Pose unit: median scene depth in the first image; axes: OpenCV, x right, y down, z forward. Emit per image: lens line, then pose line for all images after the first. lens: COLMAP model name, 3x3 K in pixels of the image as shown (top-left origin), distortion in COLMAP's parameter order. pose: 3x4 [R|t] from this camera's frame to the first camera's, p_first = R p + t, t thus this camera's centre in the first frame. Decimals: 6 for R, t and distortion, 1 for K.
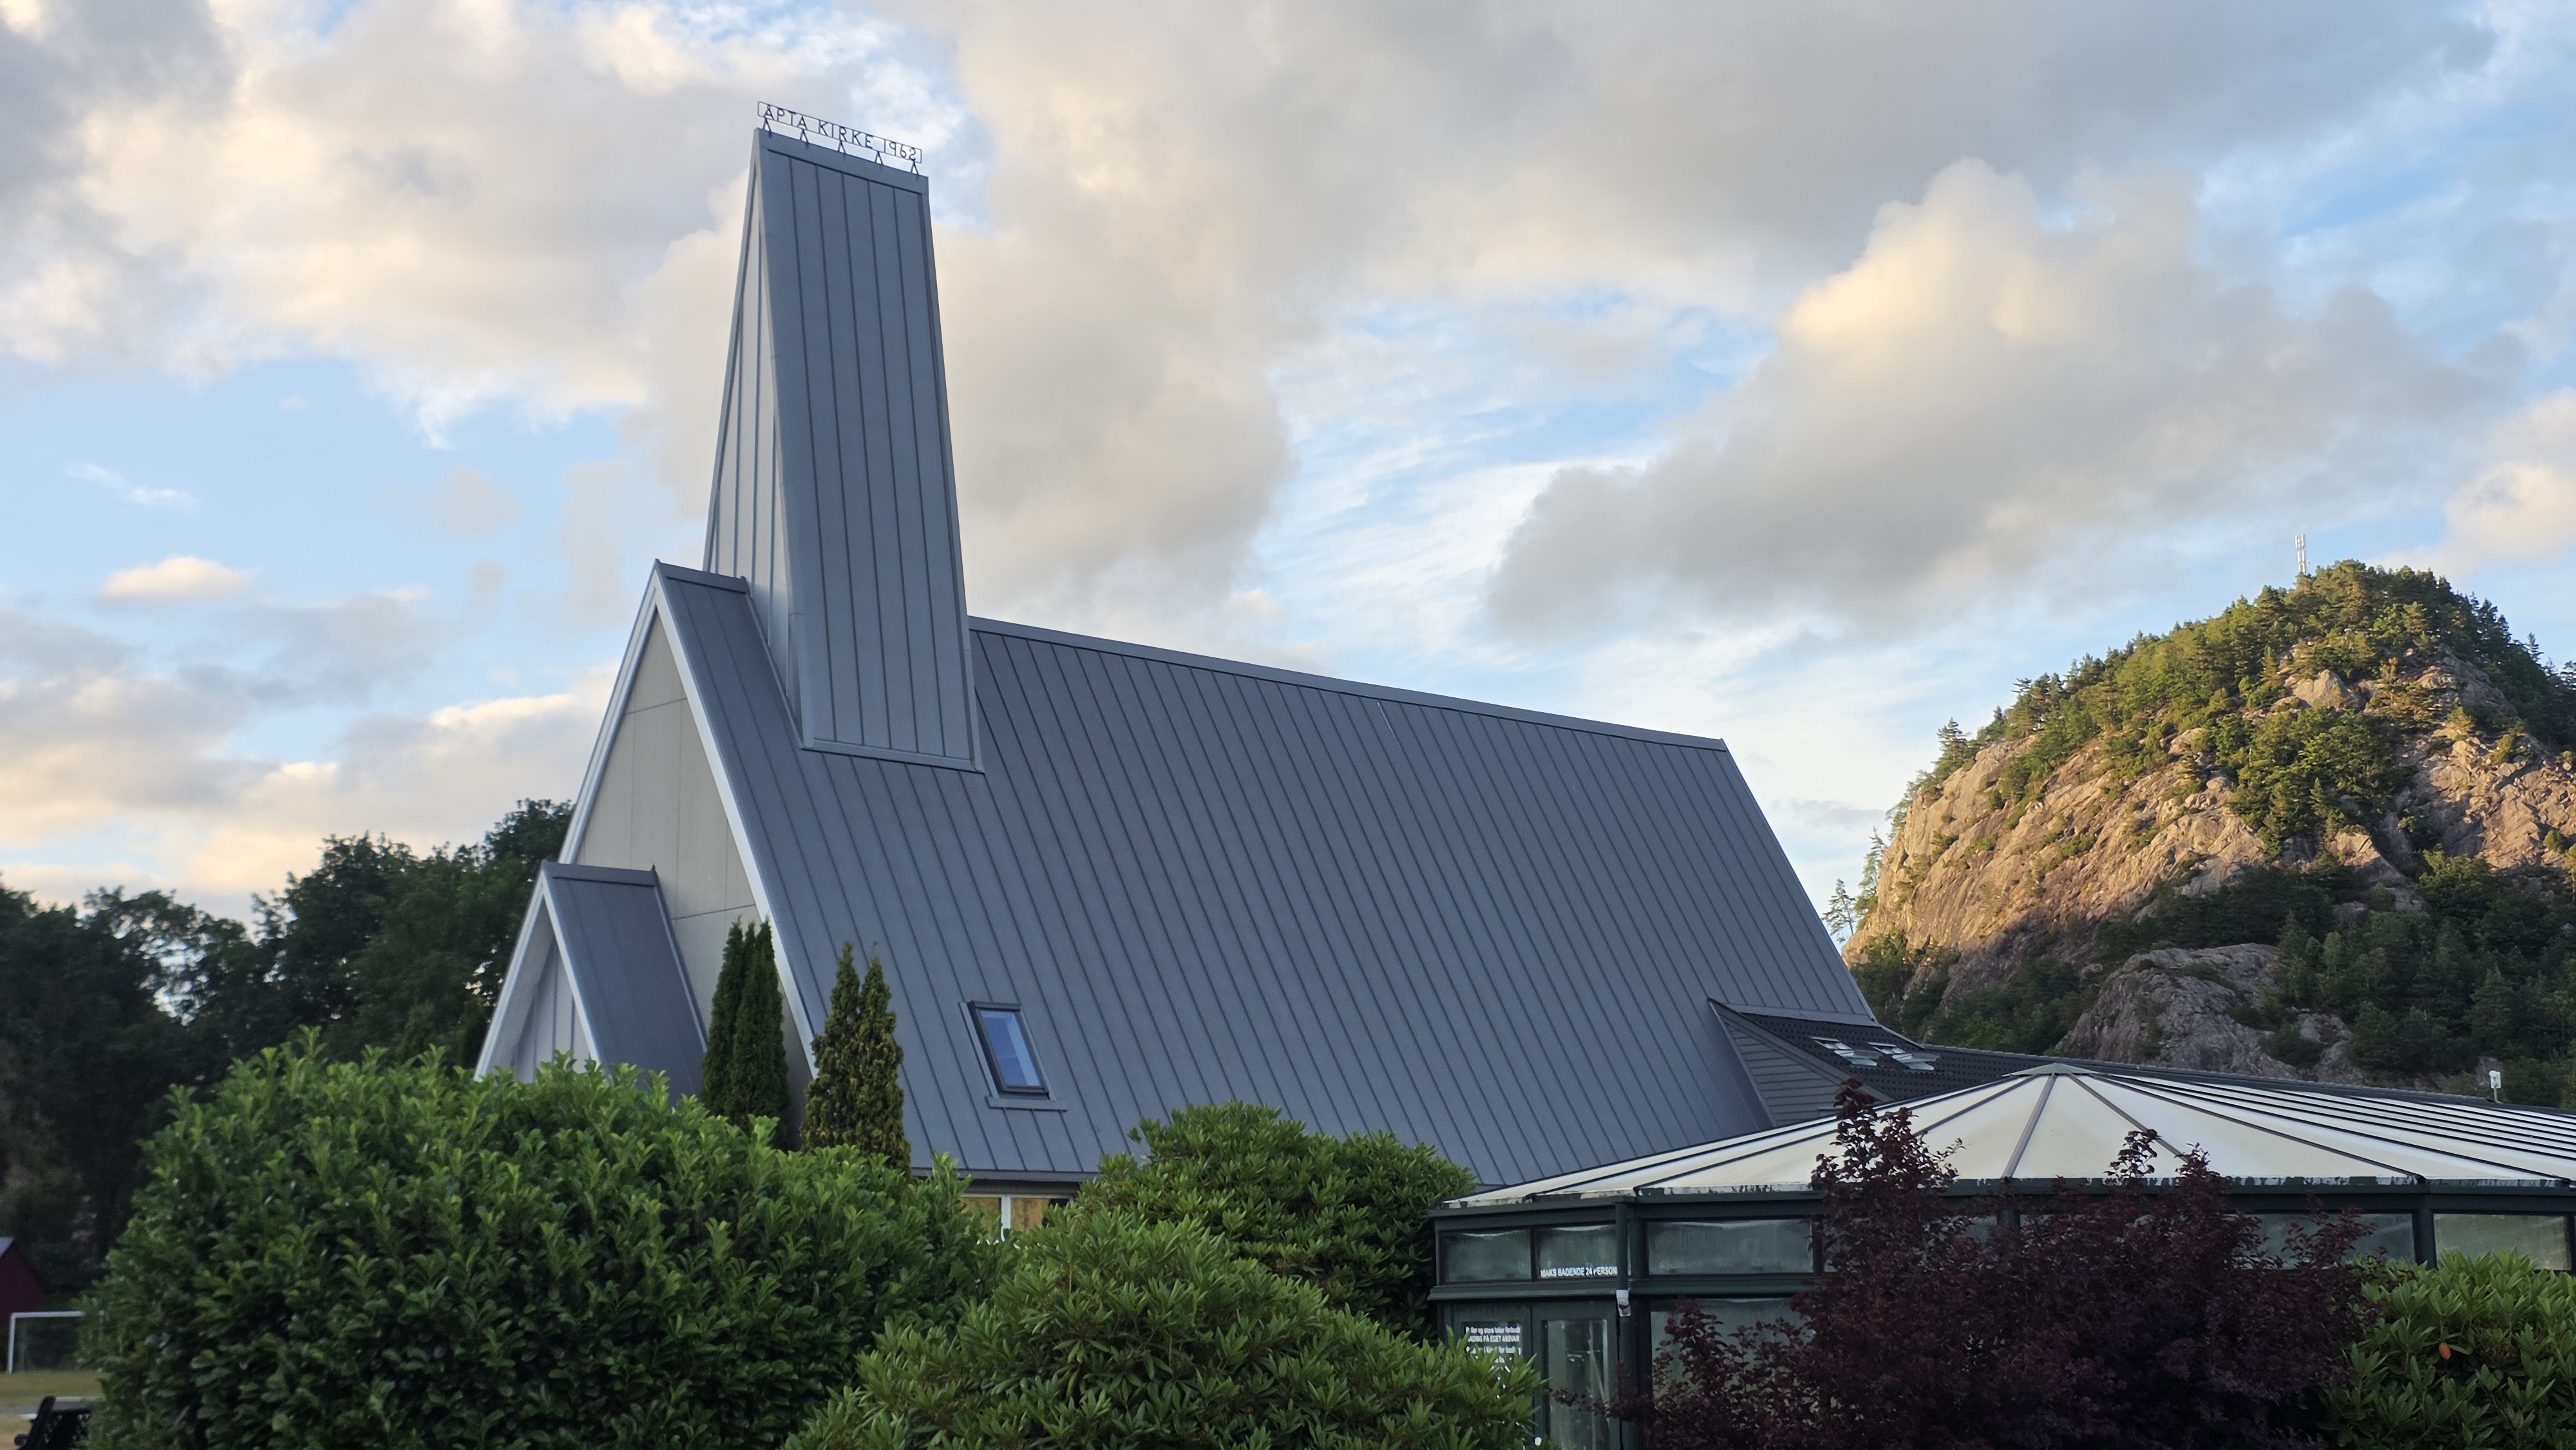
lens RADIAL K [[3604.0, 0, 1288.0], [0, 3604.0, 725.0], [0, 0, 1]] dist [0.214317, -1.183224]
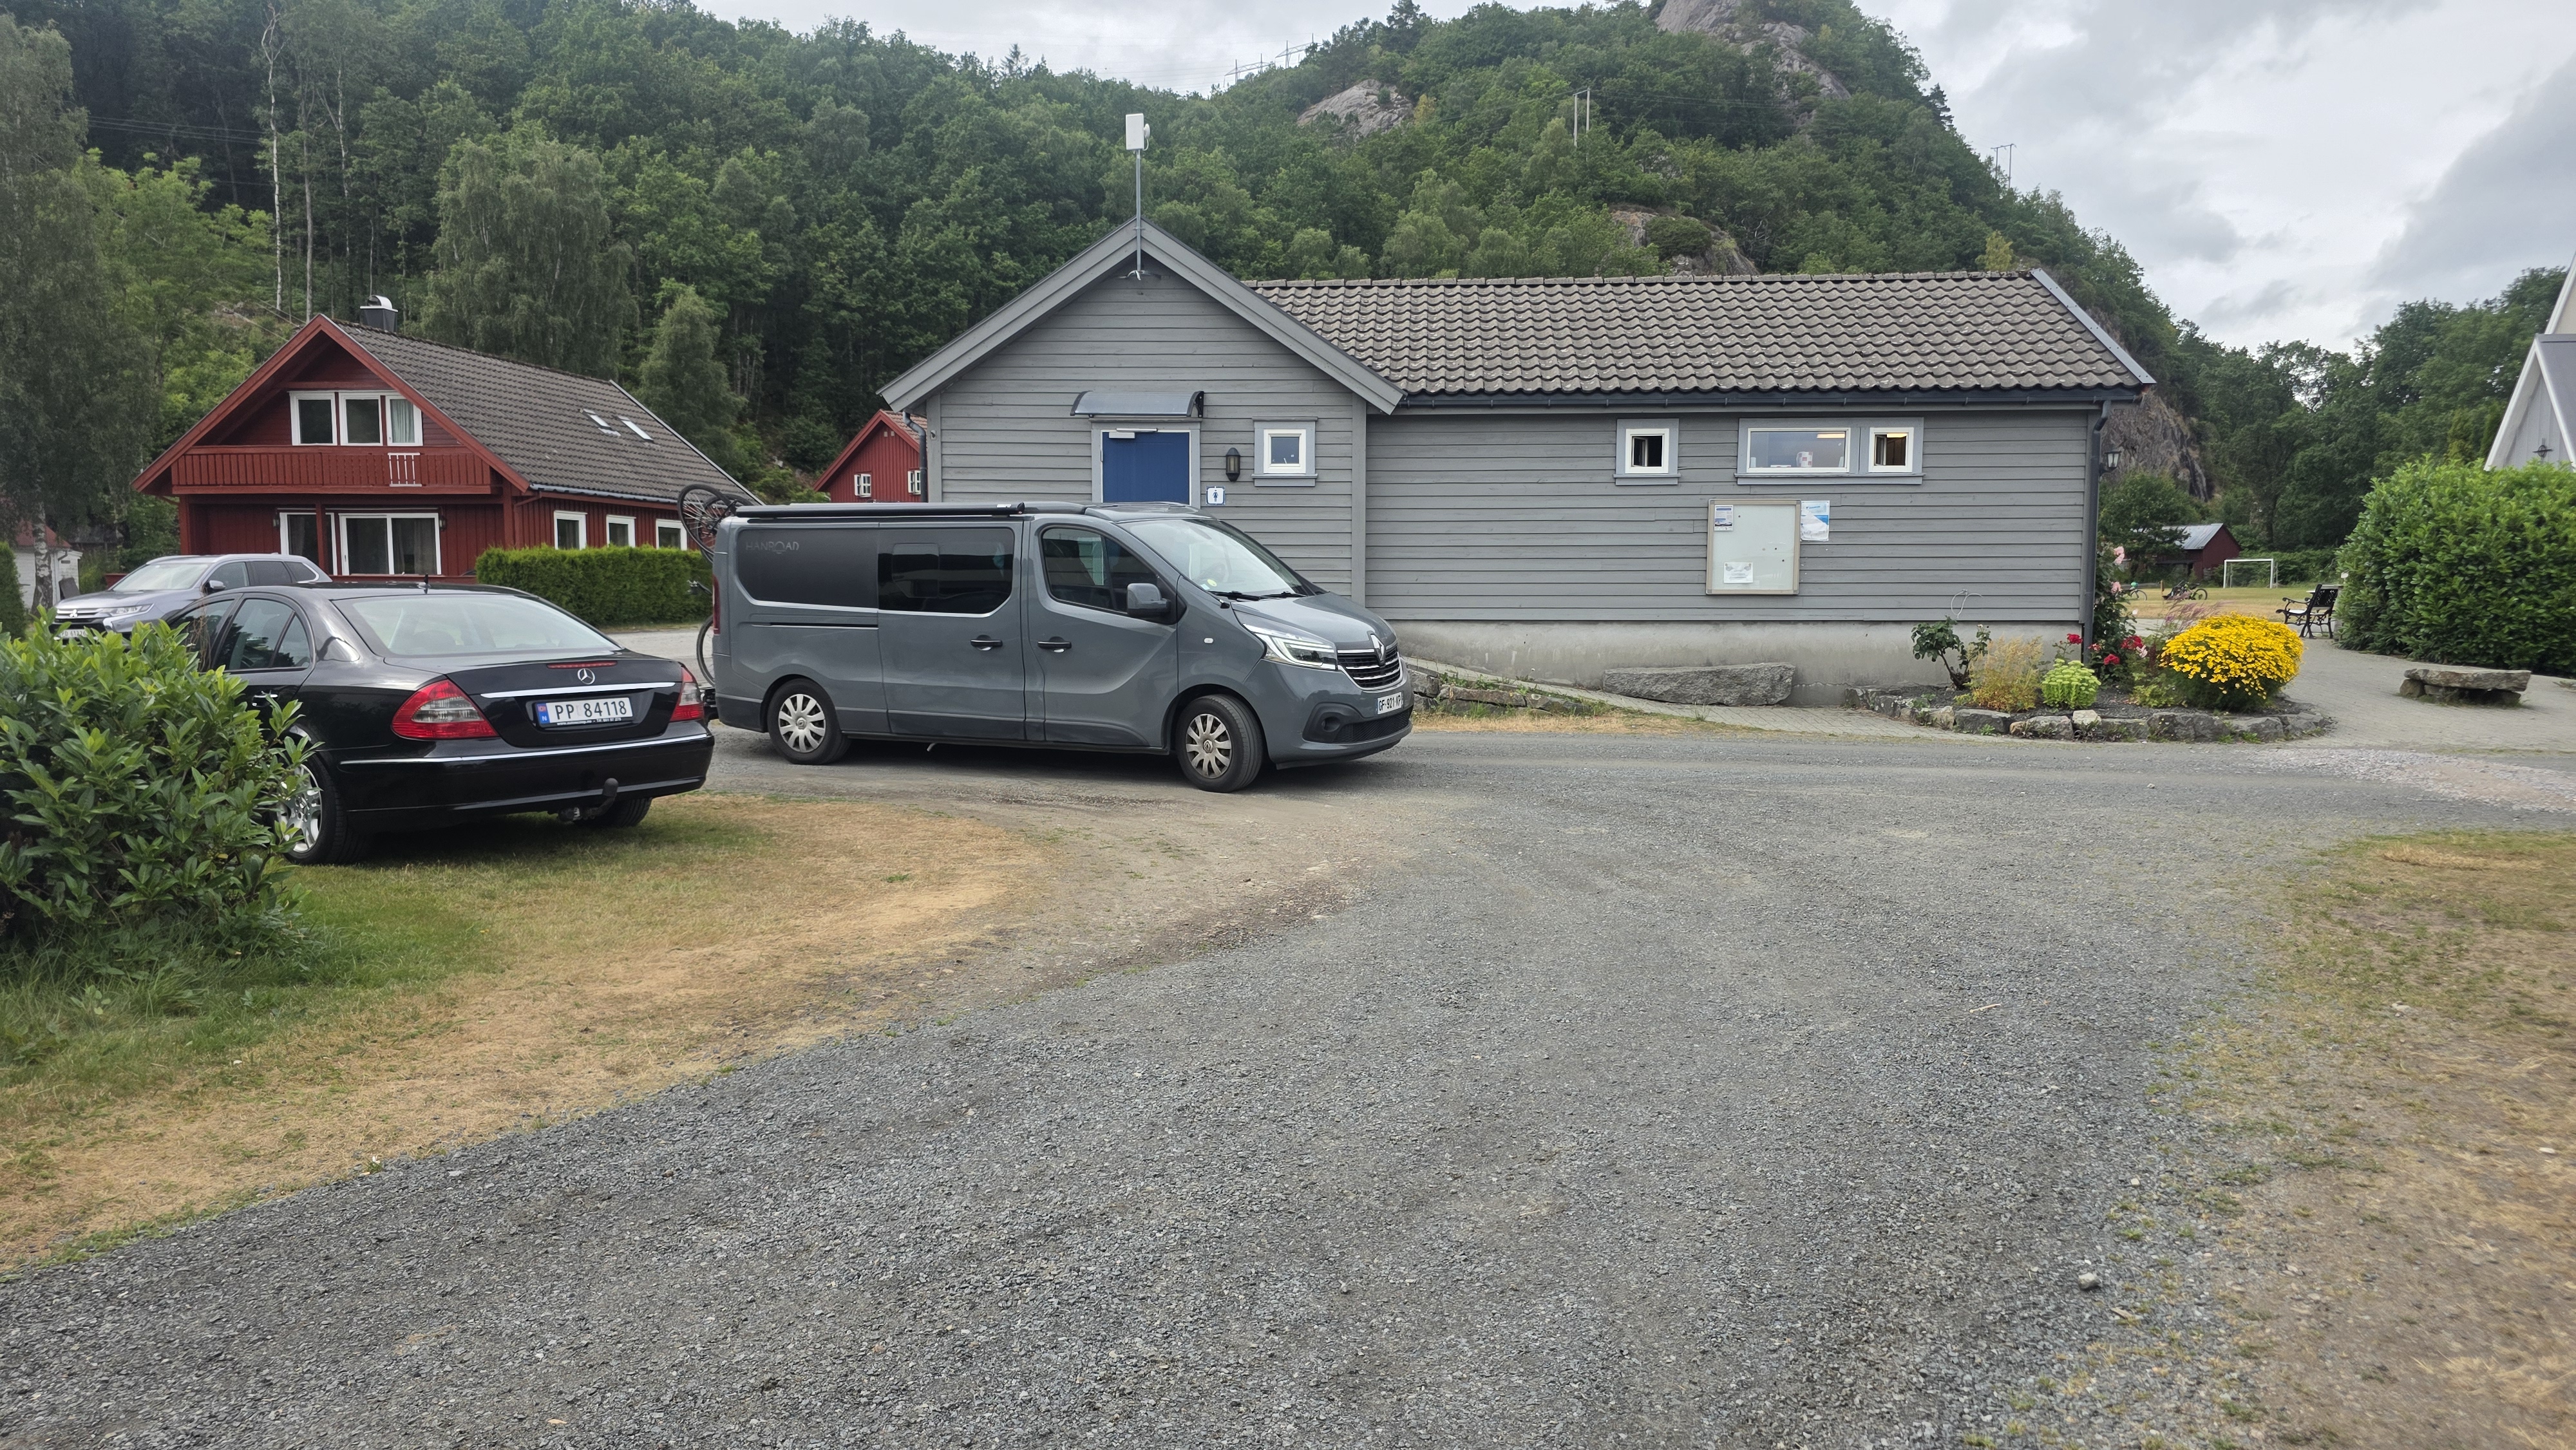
lens RADIAL K [[1802.8, 0, 1288.0], [0, 1802.8, 725.0], [0, 0, 1]] dist [0.003073, 0.002344]
pose [[0.695252, 0.066810, -0.715654, 0.131844], [0.112928, 0.973152, 0.200558, -0.092823], [0.709839, -0.220255, 0.669041, -0.608513]]
